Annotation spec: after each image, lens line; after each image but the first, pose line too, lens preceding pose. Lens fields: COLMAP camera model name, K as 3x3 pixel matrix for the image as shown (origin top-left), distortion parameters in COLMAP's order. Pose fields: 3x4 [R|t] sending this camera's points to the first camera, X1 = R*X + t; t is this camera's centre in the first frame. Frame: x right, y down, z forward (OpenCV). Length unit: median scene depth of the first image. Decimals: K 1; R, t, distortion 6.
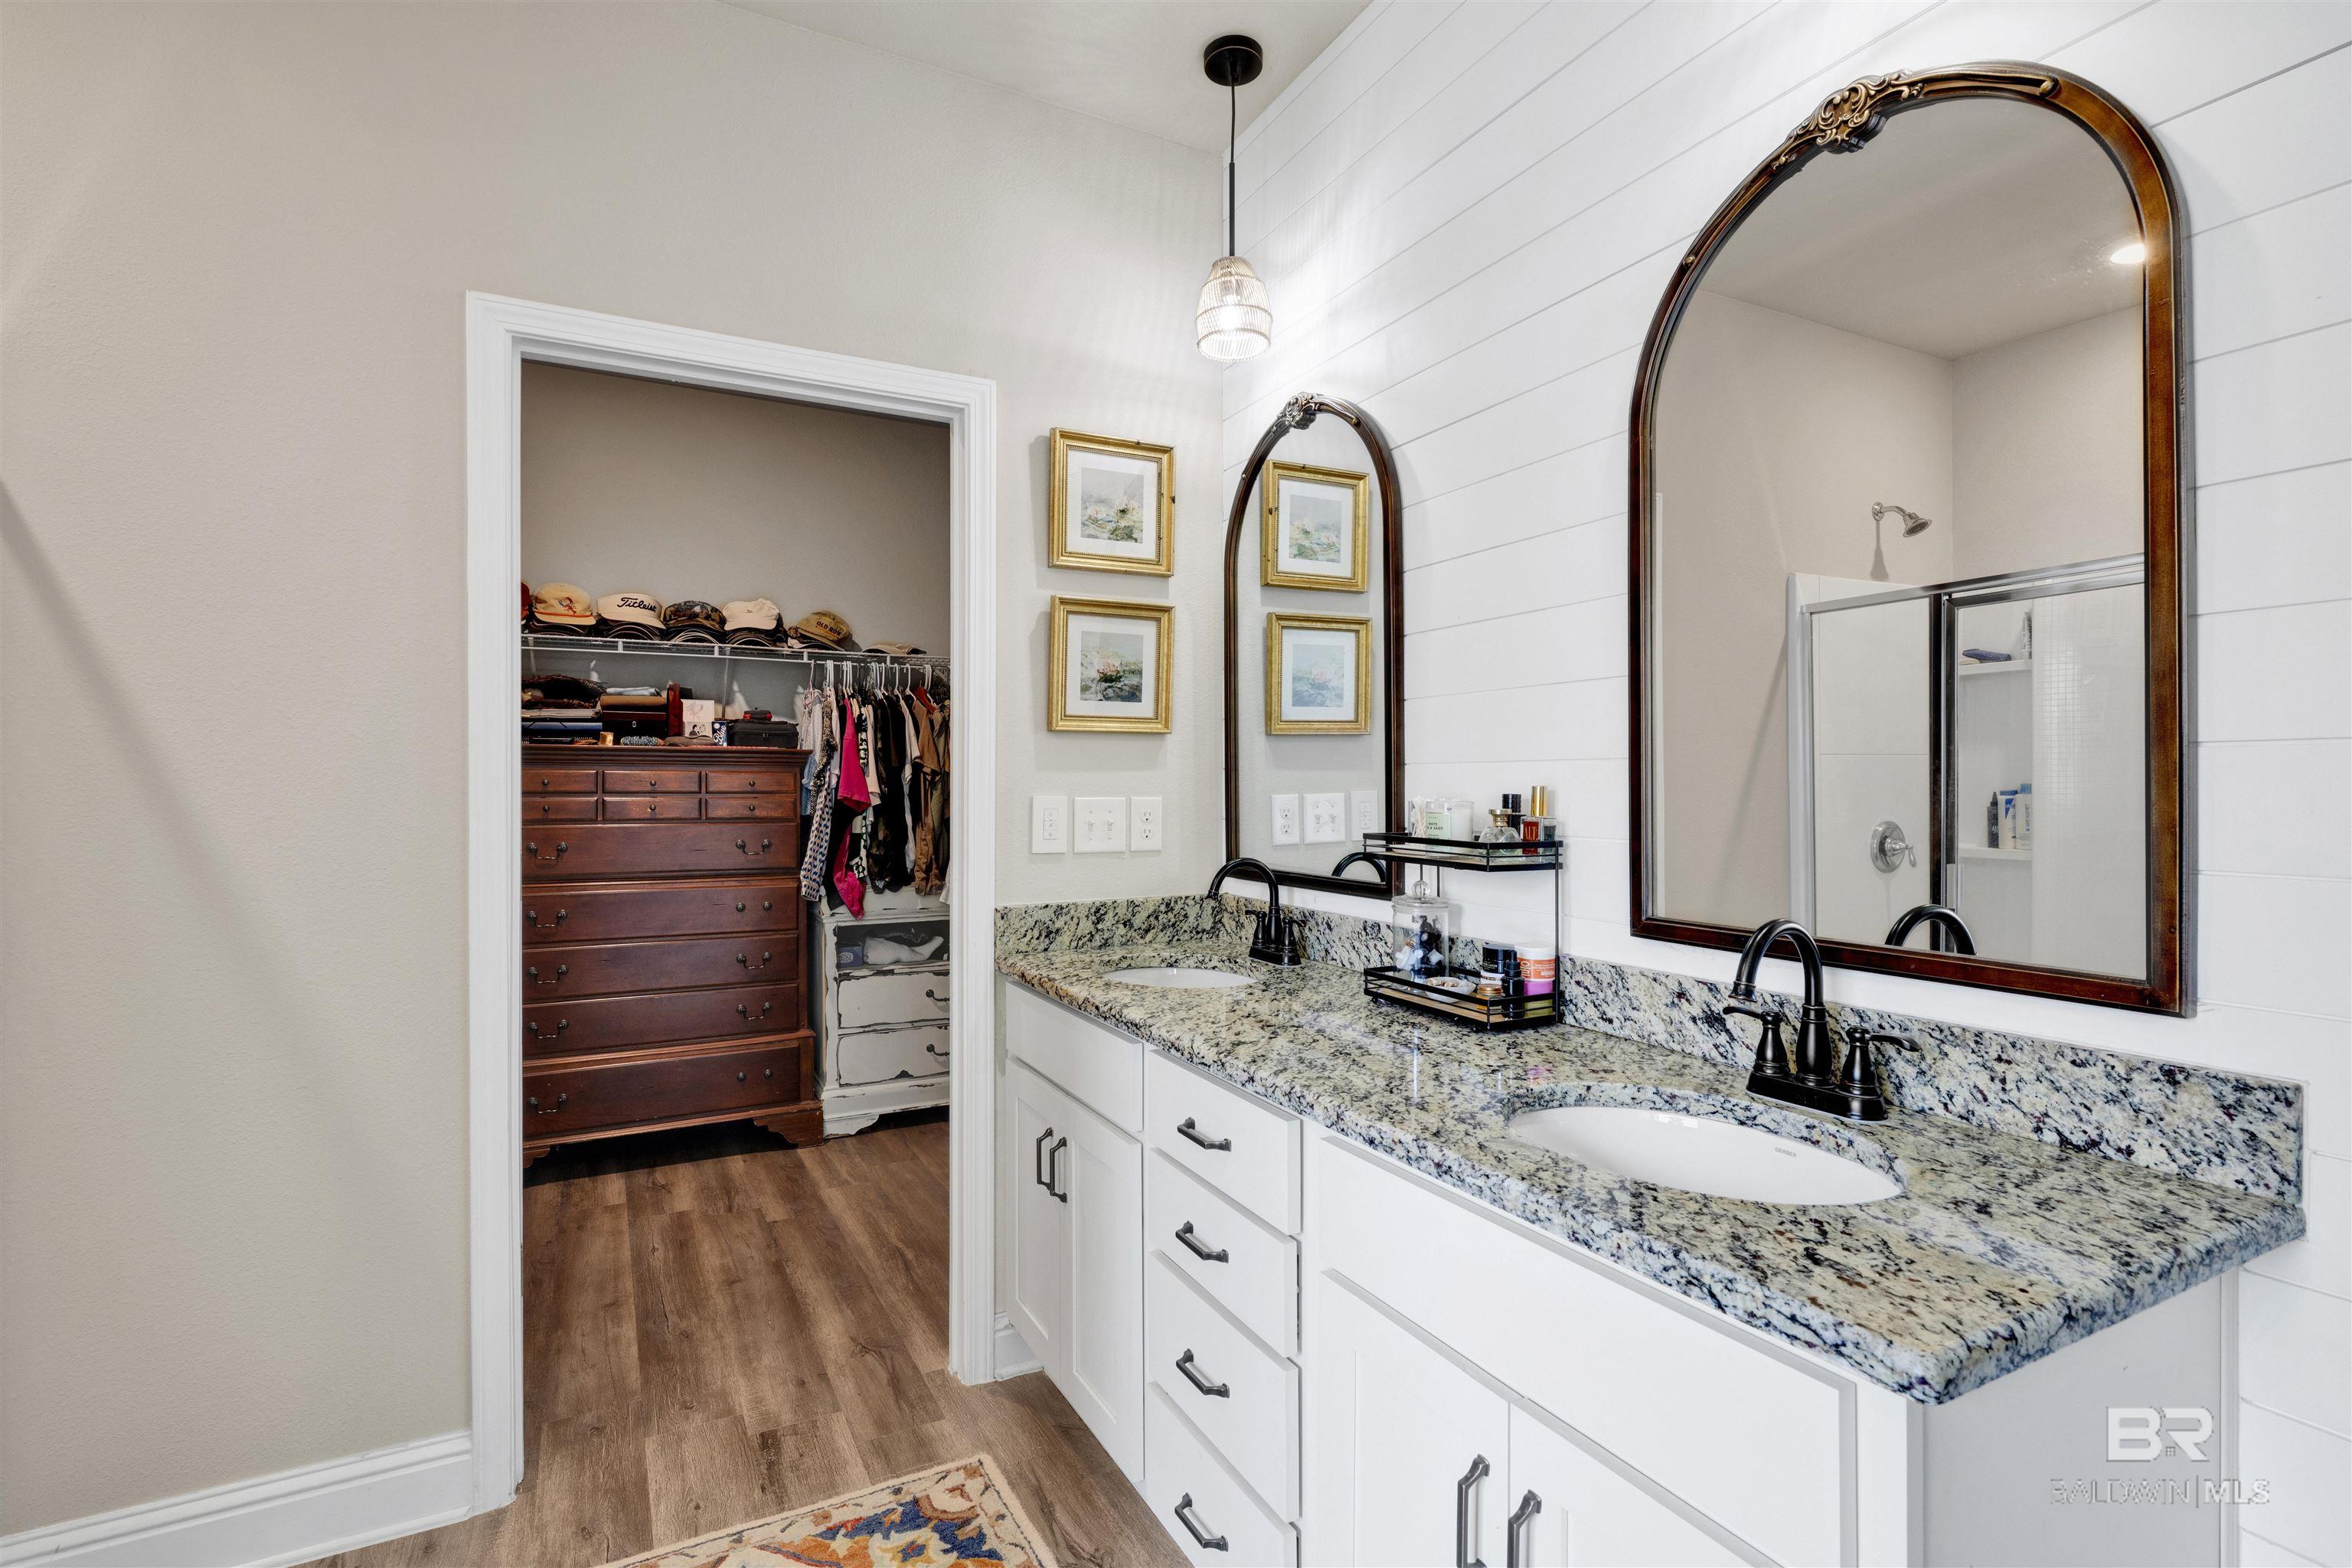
lens RADIAL K [[1089.6, 0, 1164.1], [0, 1089.6, 785.0], [0, 0, 1]] dist [-0.003144, 0.000317]
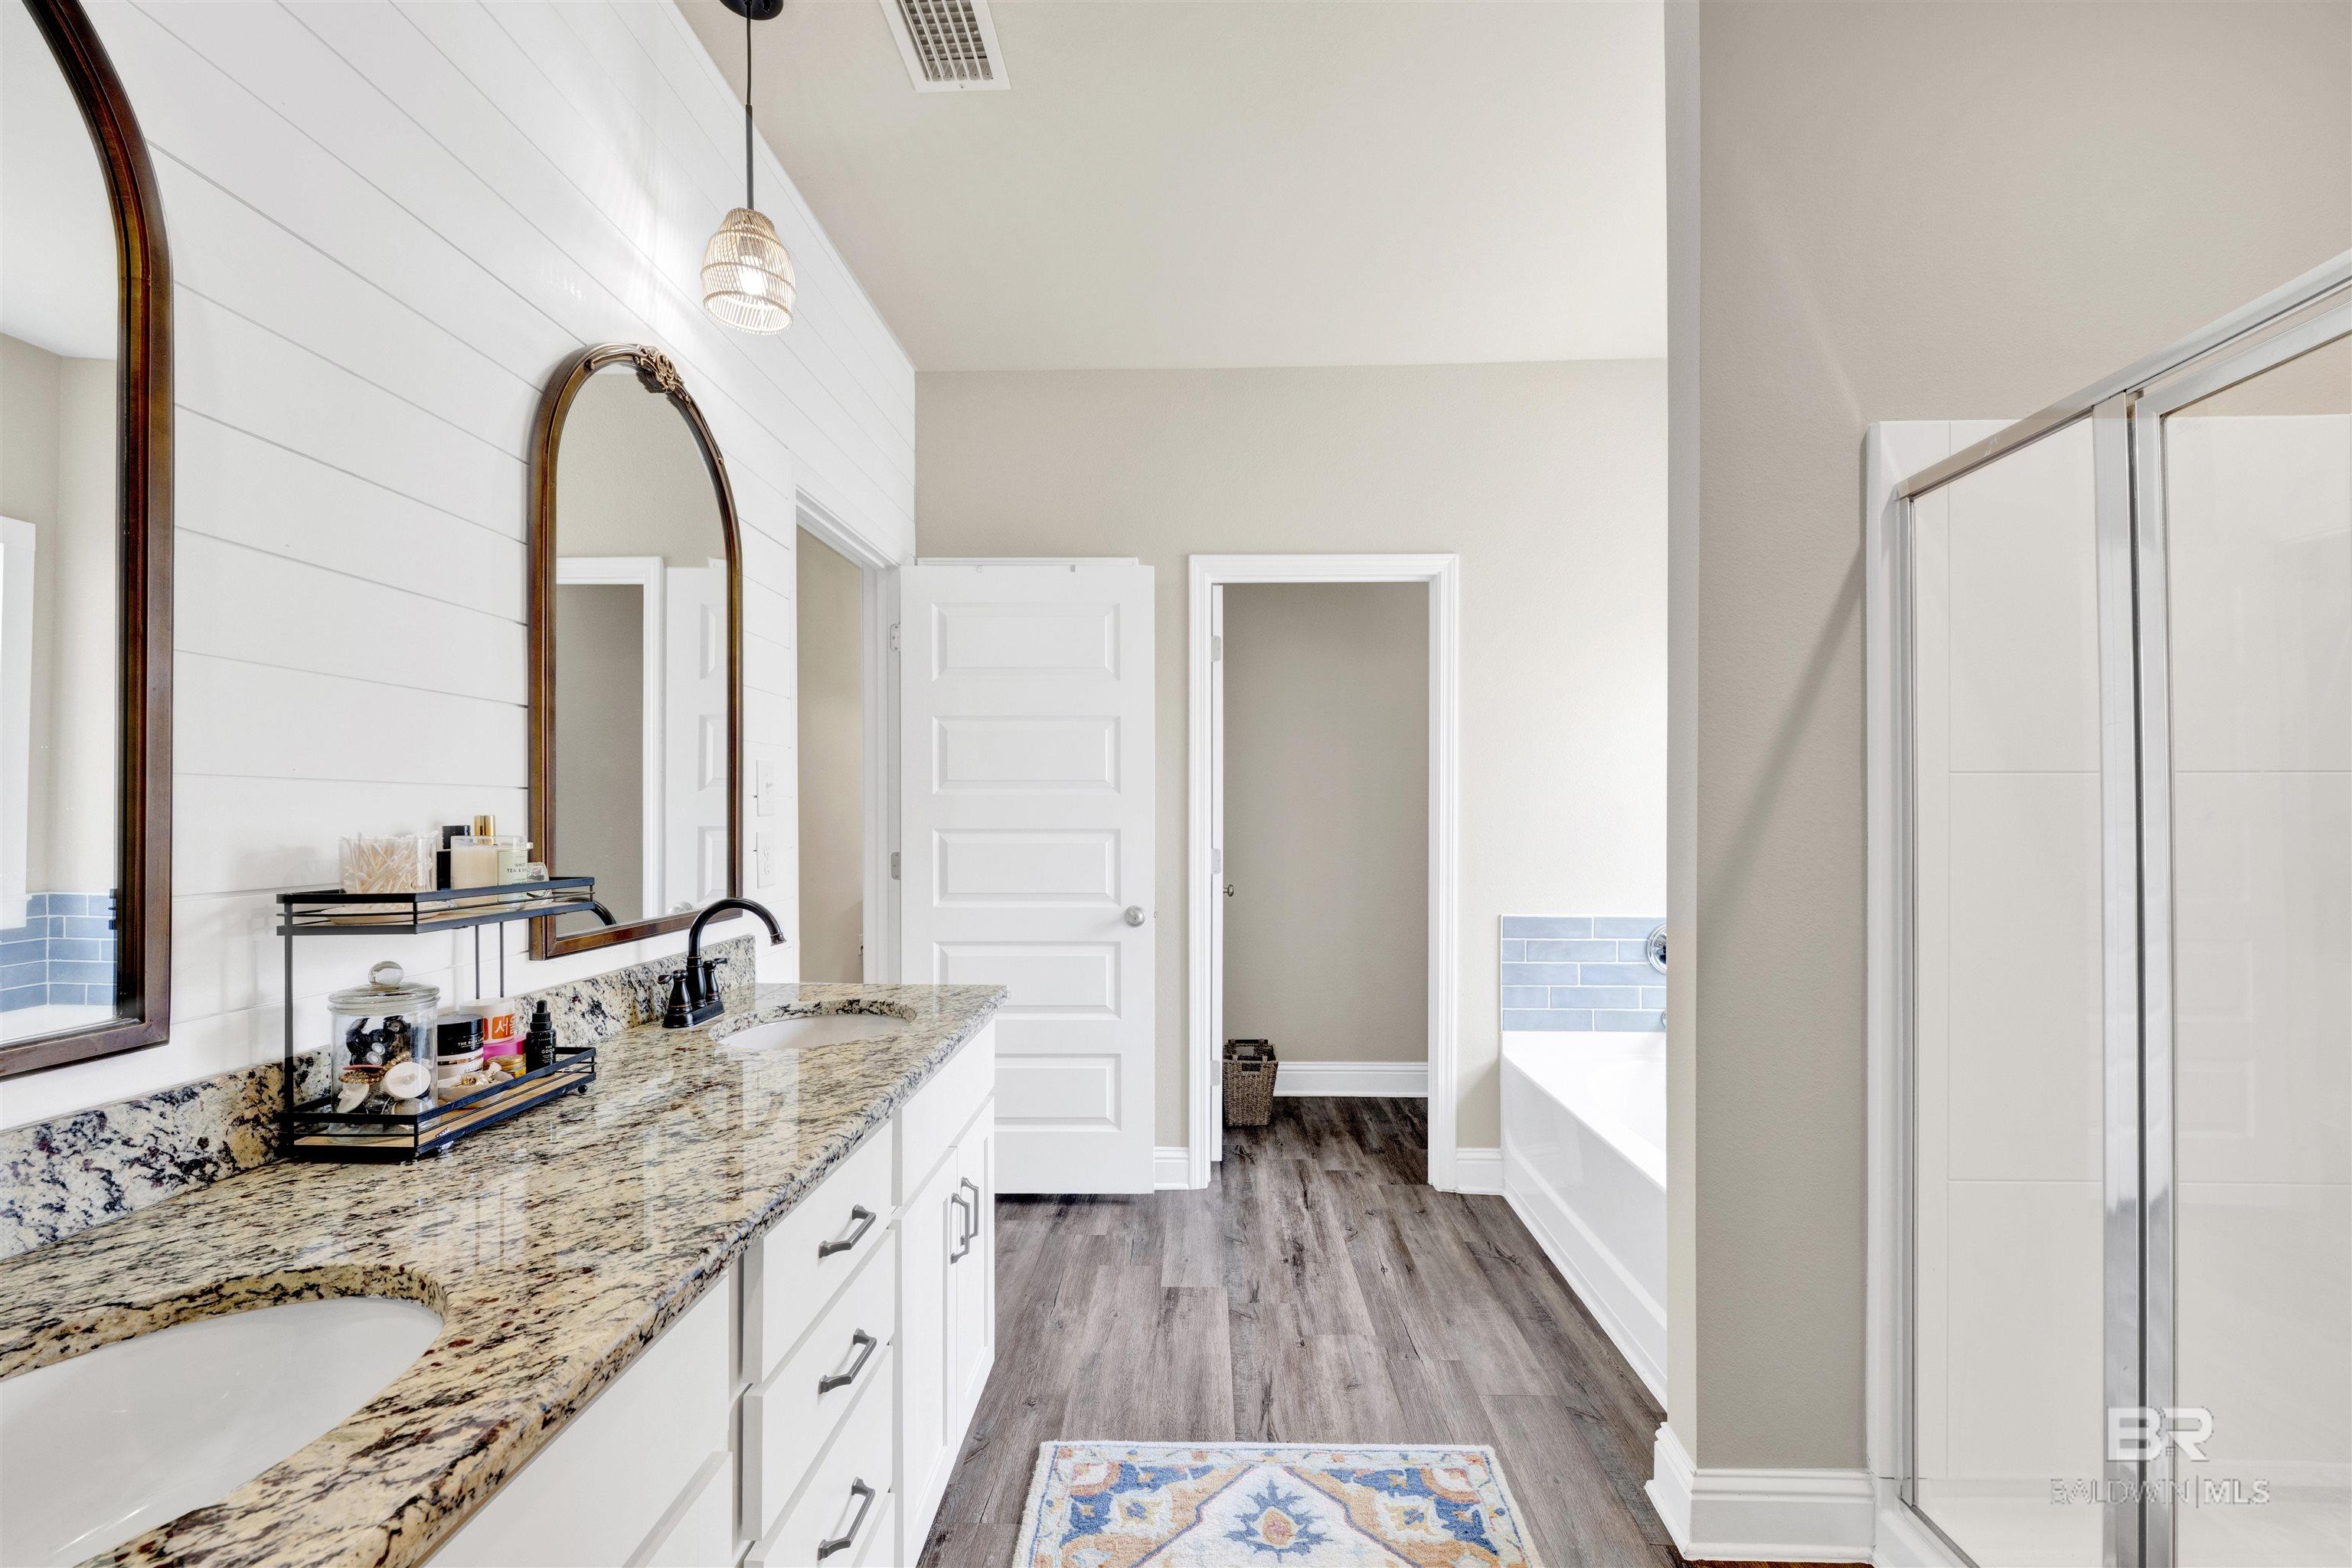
lens RADIAL K [[950.1, 0, 1180.2], [0, 950.1, 803.6], [0, 0, 1]] dist [-0.002367, 0.000559]
pose [[-0.872768, 0.002889, 0.488126, -0.572885], [-0.002347, 0.999946, -0.010116, -0.003443], [-0.488129, -0.009974, -0.872715, 1.577557]]
